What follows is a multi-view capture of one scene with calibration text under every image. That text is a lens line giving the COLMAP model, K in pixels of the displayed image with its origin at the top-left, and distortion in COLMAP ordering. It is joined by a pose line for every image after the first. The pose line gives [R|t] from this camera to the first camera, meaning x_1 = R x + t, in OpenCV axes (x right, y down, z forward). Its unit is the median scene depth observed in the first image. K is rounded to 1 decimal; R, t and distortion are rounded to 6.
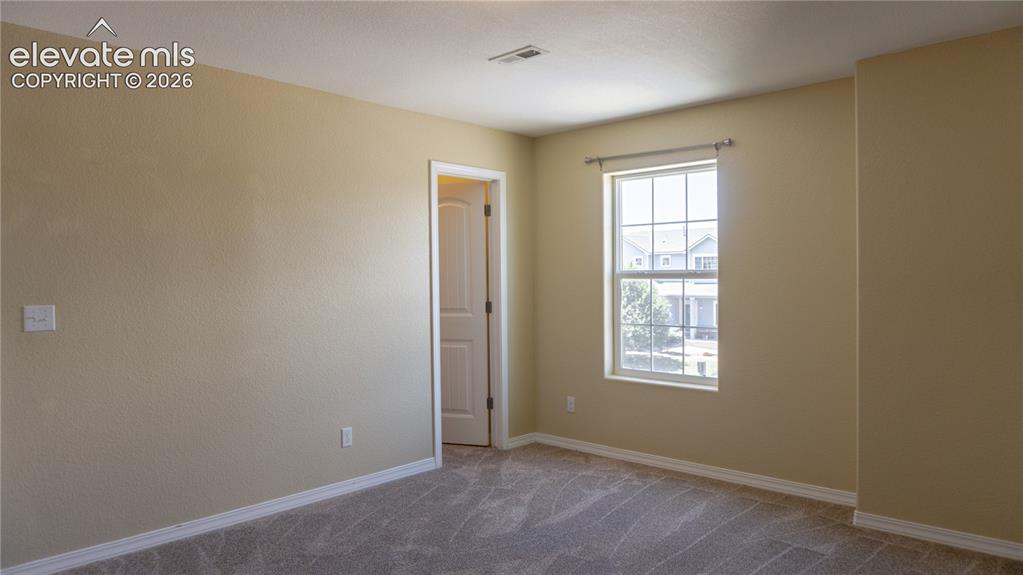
lens RADIAL K [[679.8, 0, 511.8], [0, 679.8, 286.3], [0, 0, 1]] dist [-0.020406, -0.004005]
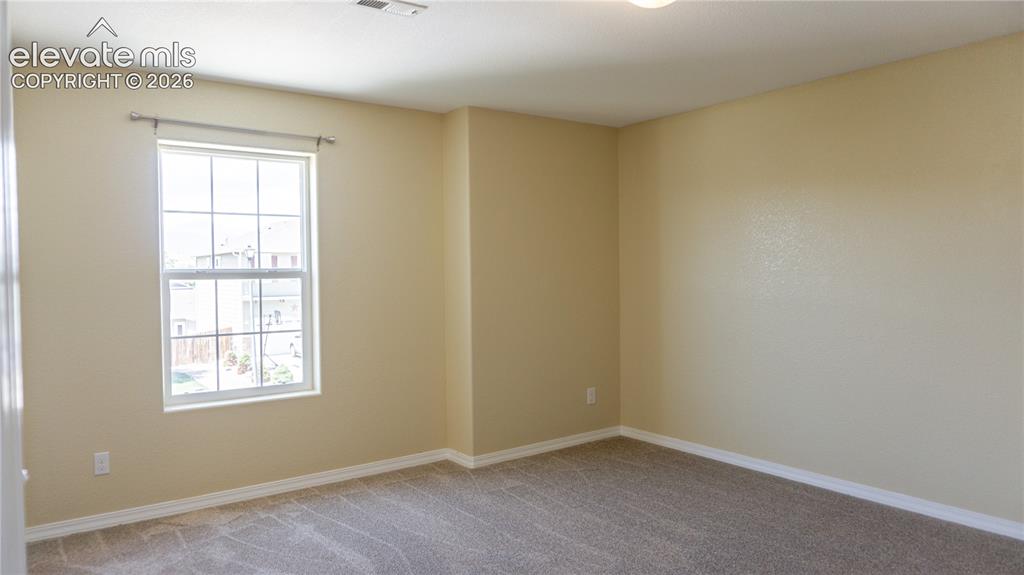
lens RADIAL K [[680.4, 0, 511.7], [0, 680.4, 287.9], [0, 0, 1]] dist [-0.020406, -0.004005]
pose [[0.190913, -0.020986, 0.981383, -0.562852], [0.023864, 0.999575, 0.016733, -0.006277], [-0.981317, 0.020225, 0.191332, 0.515212]]
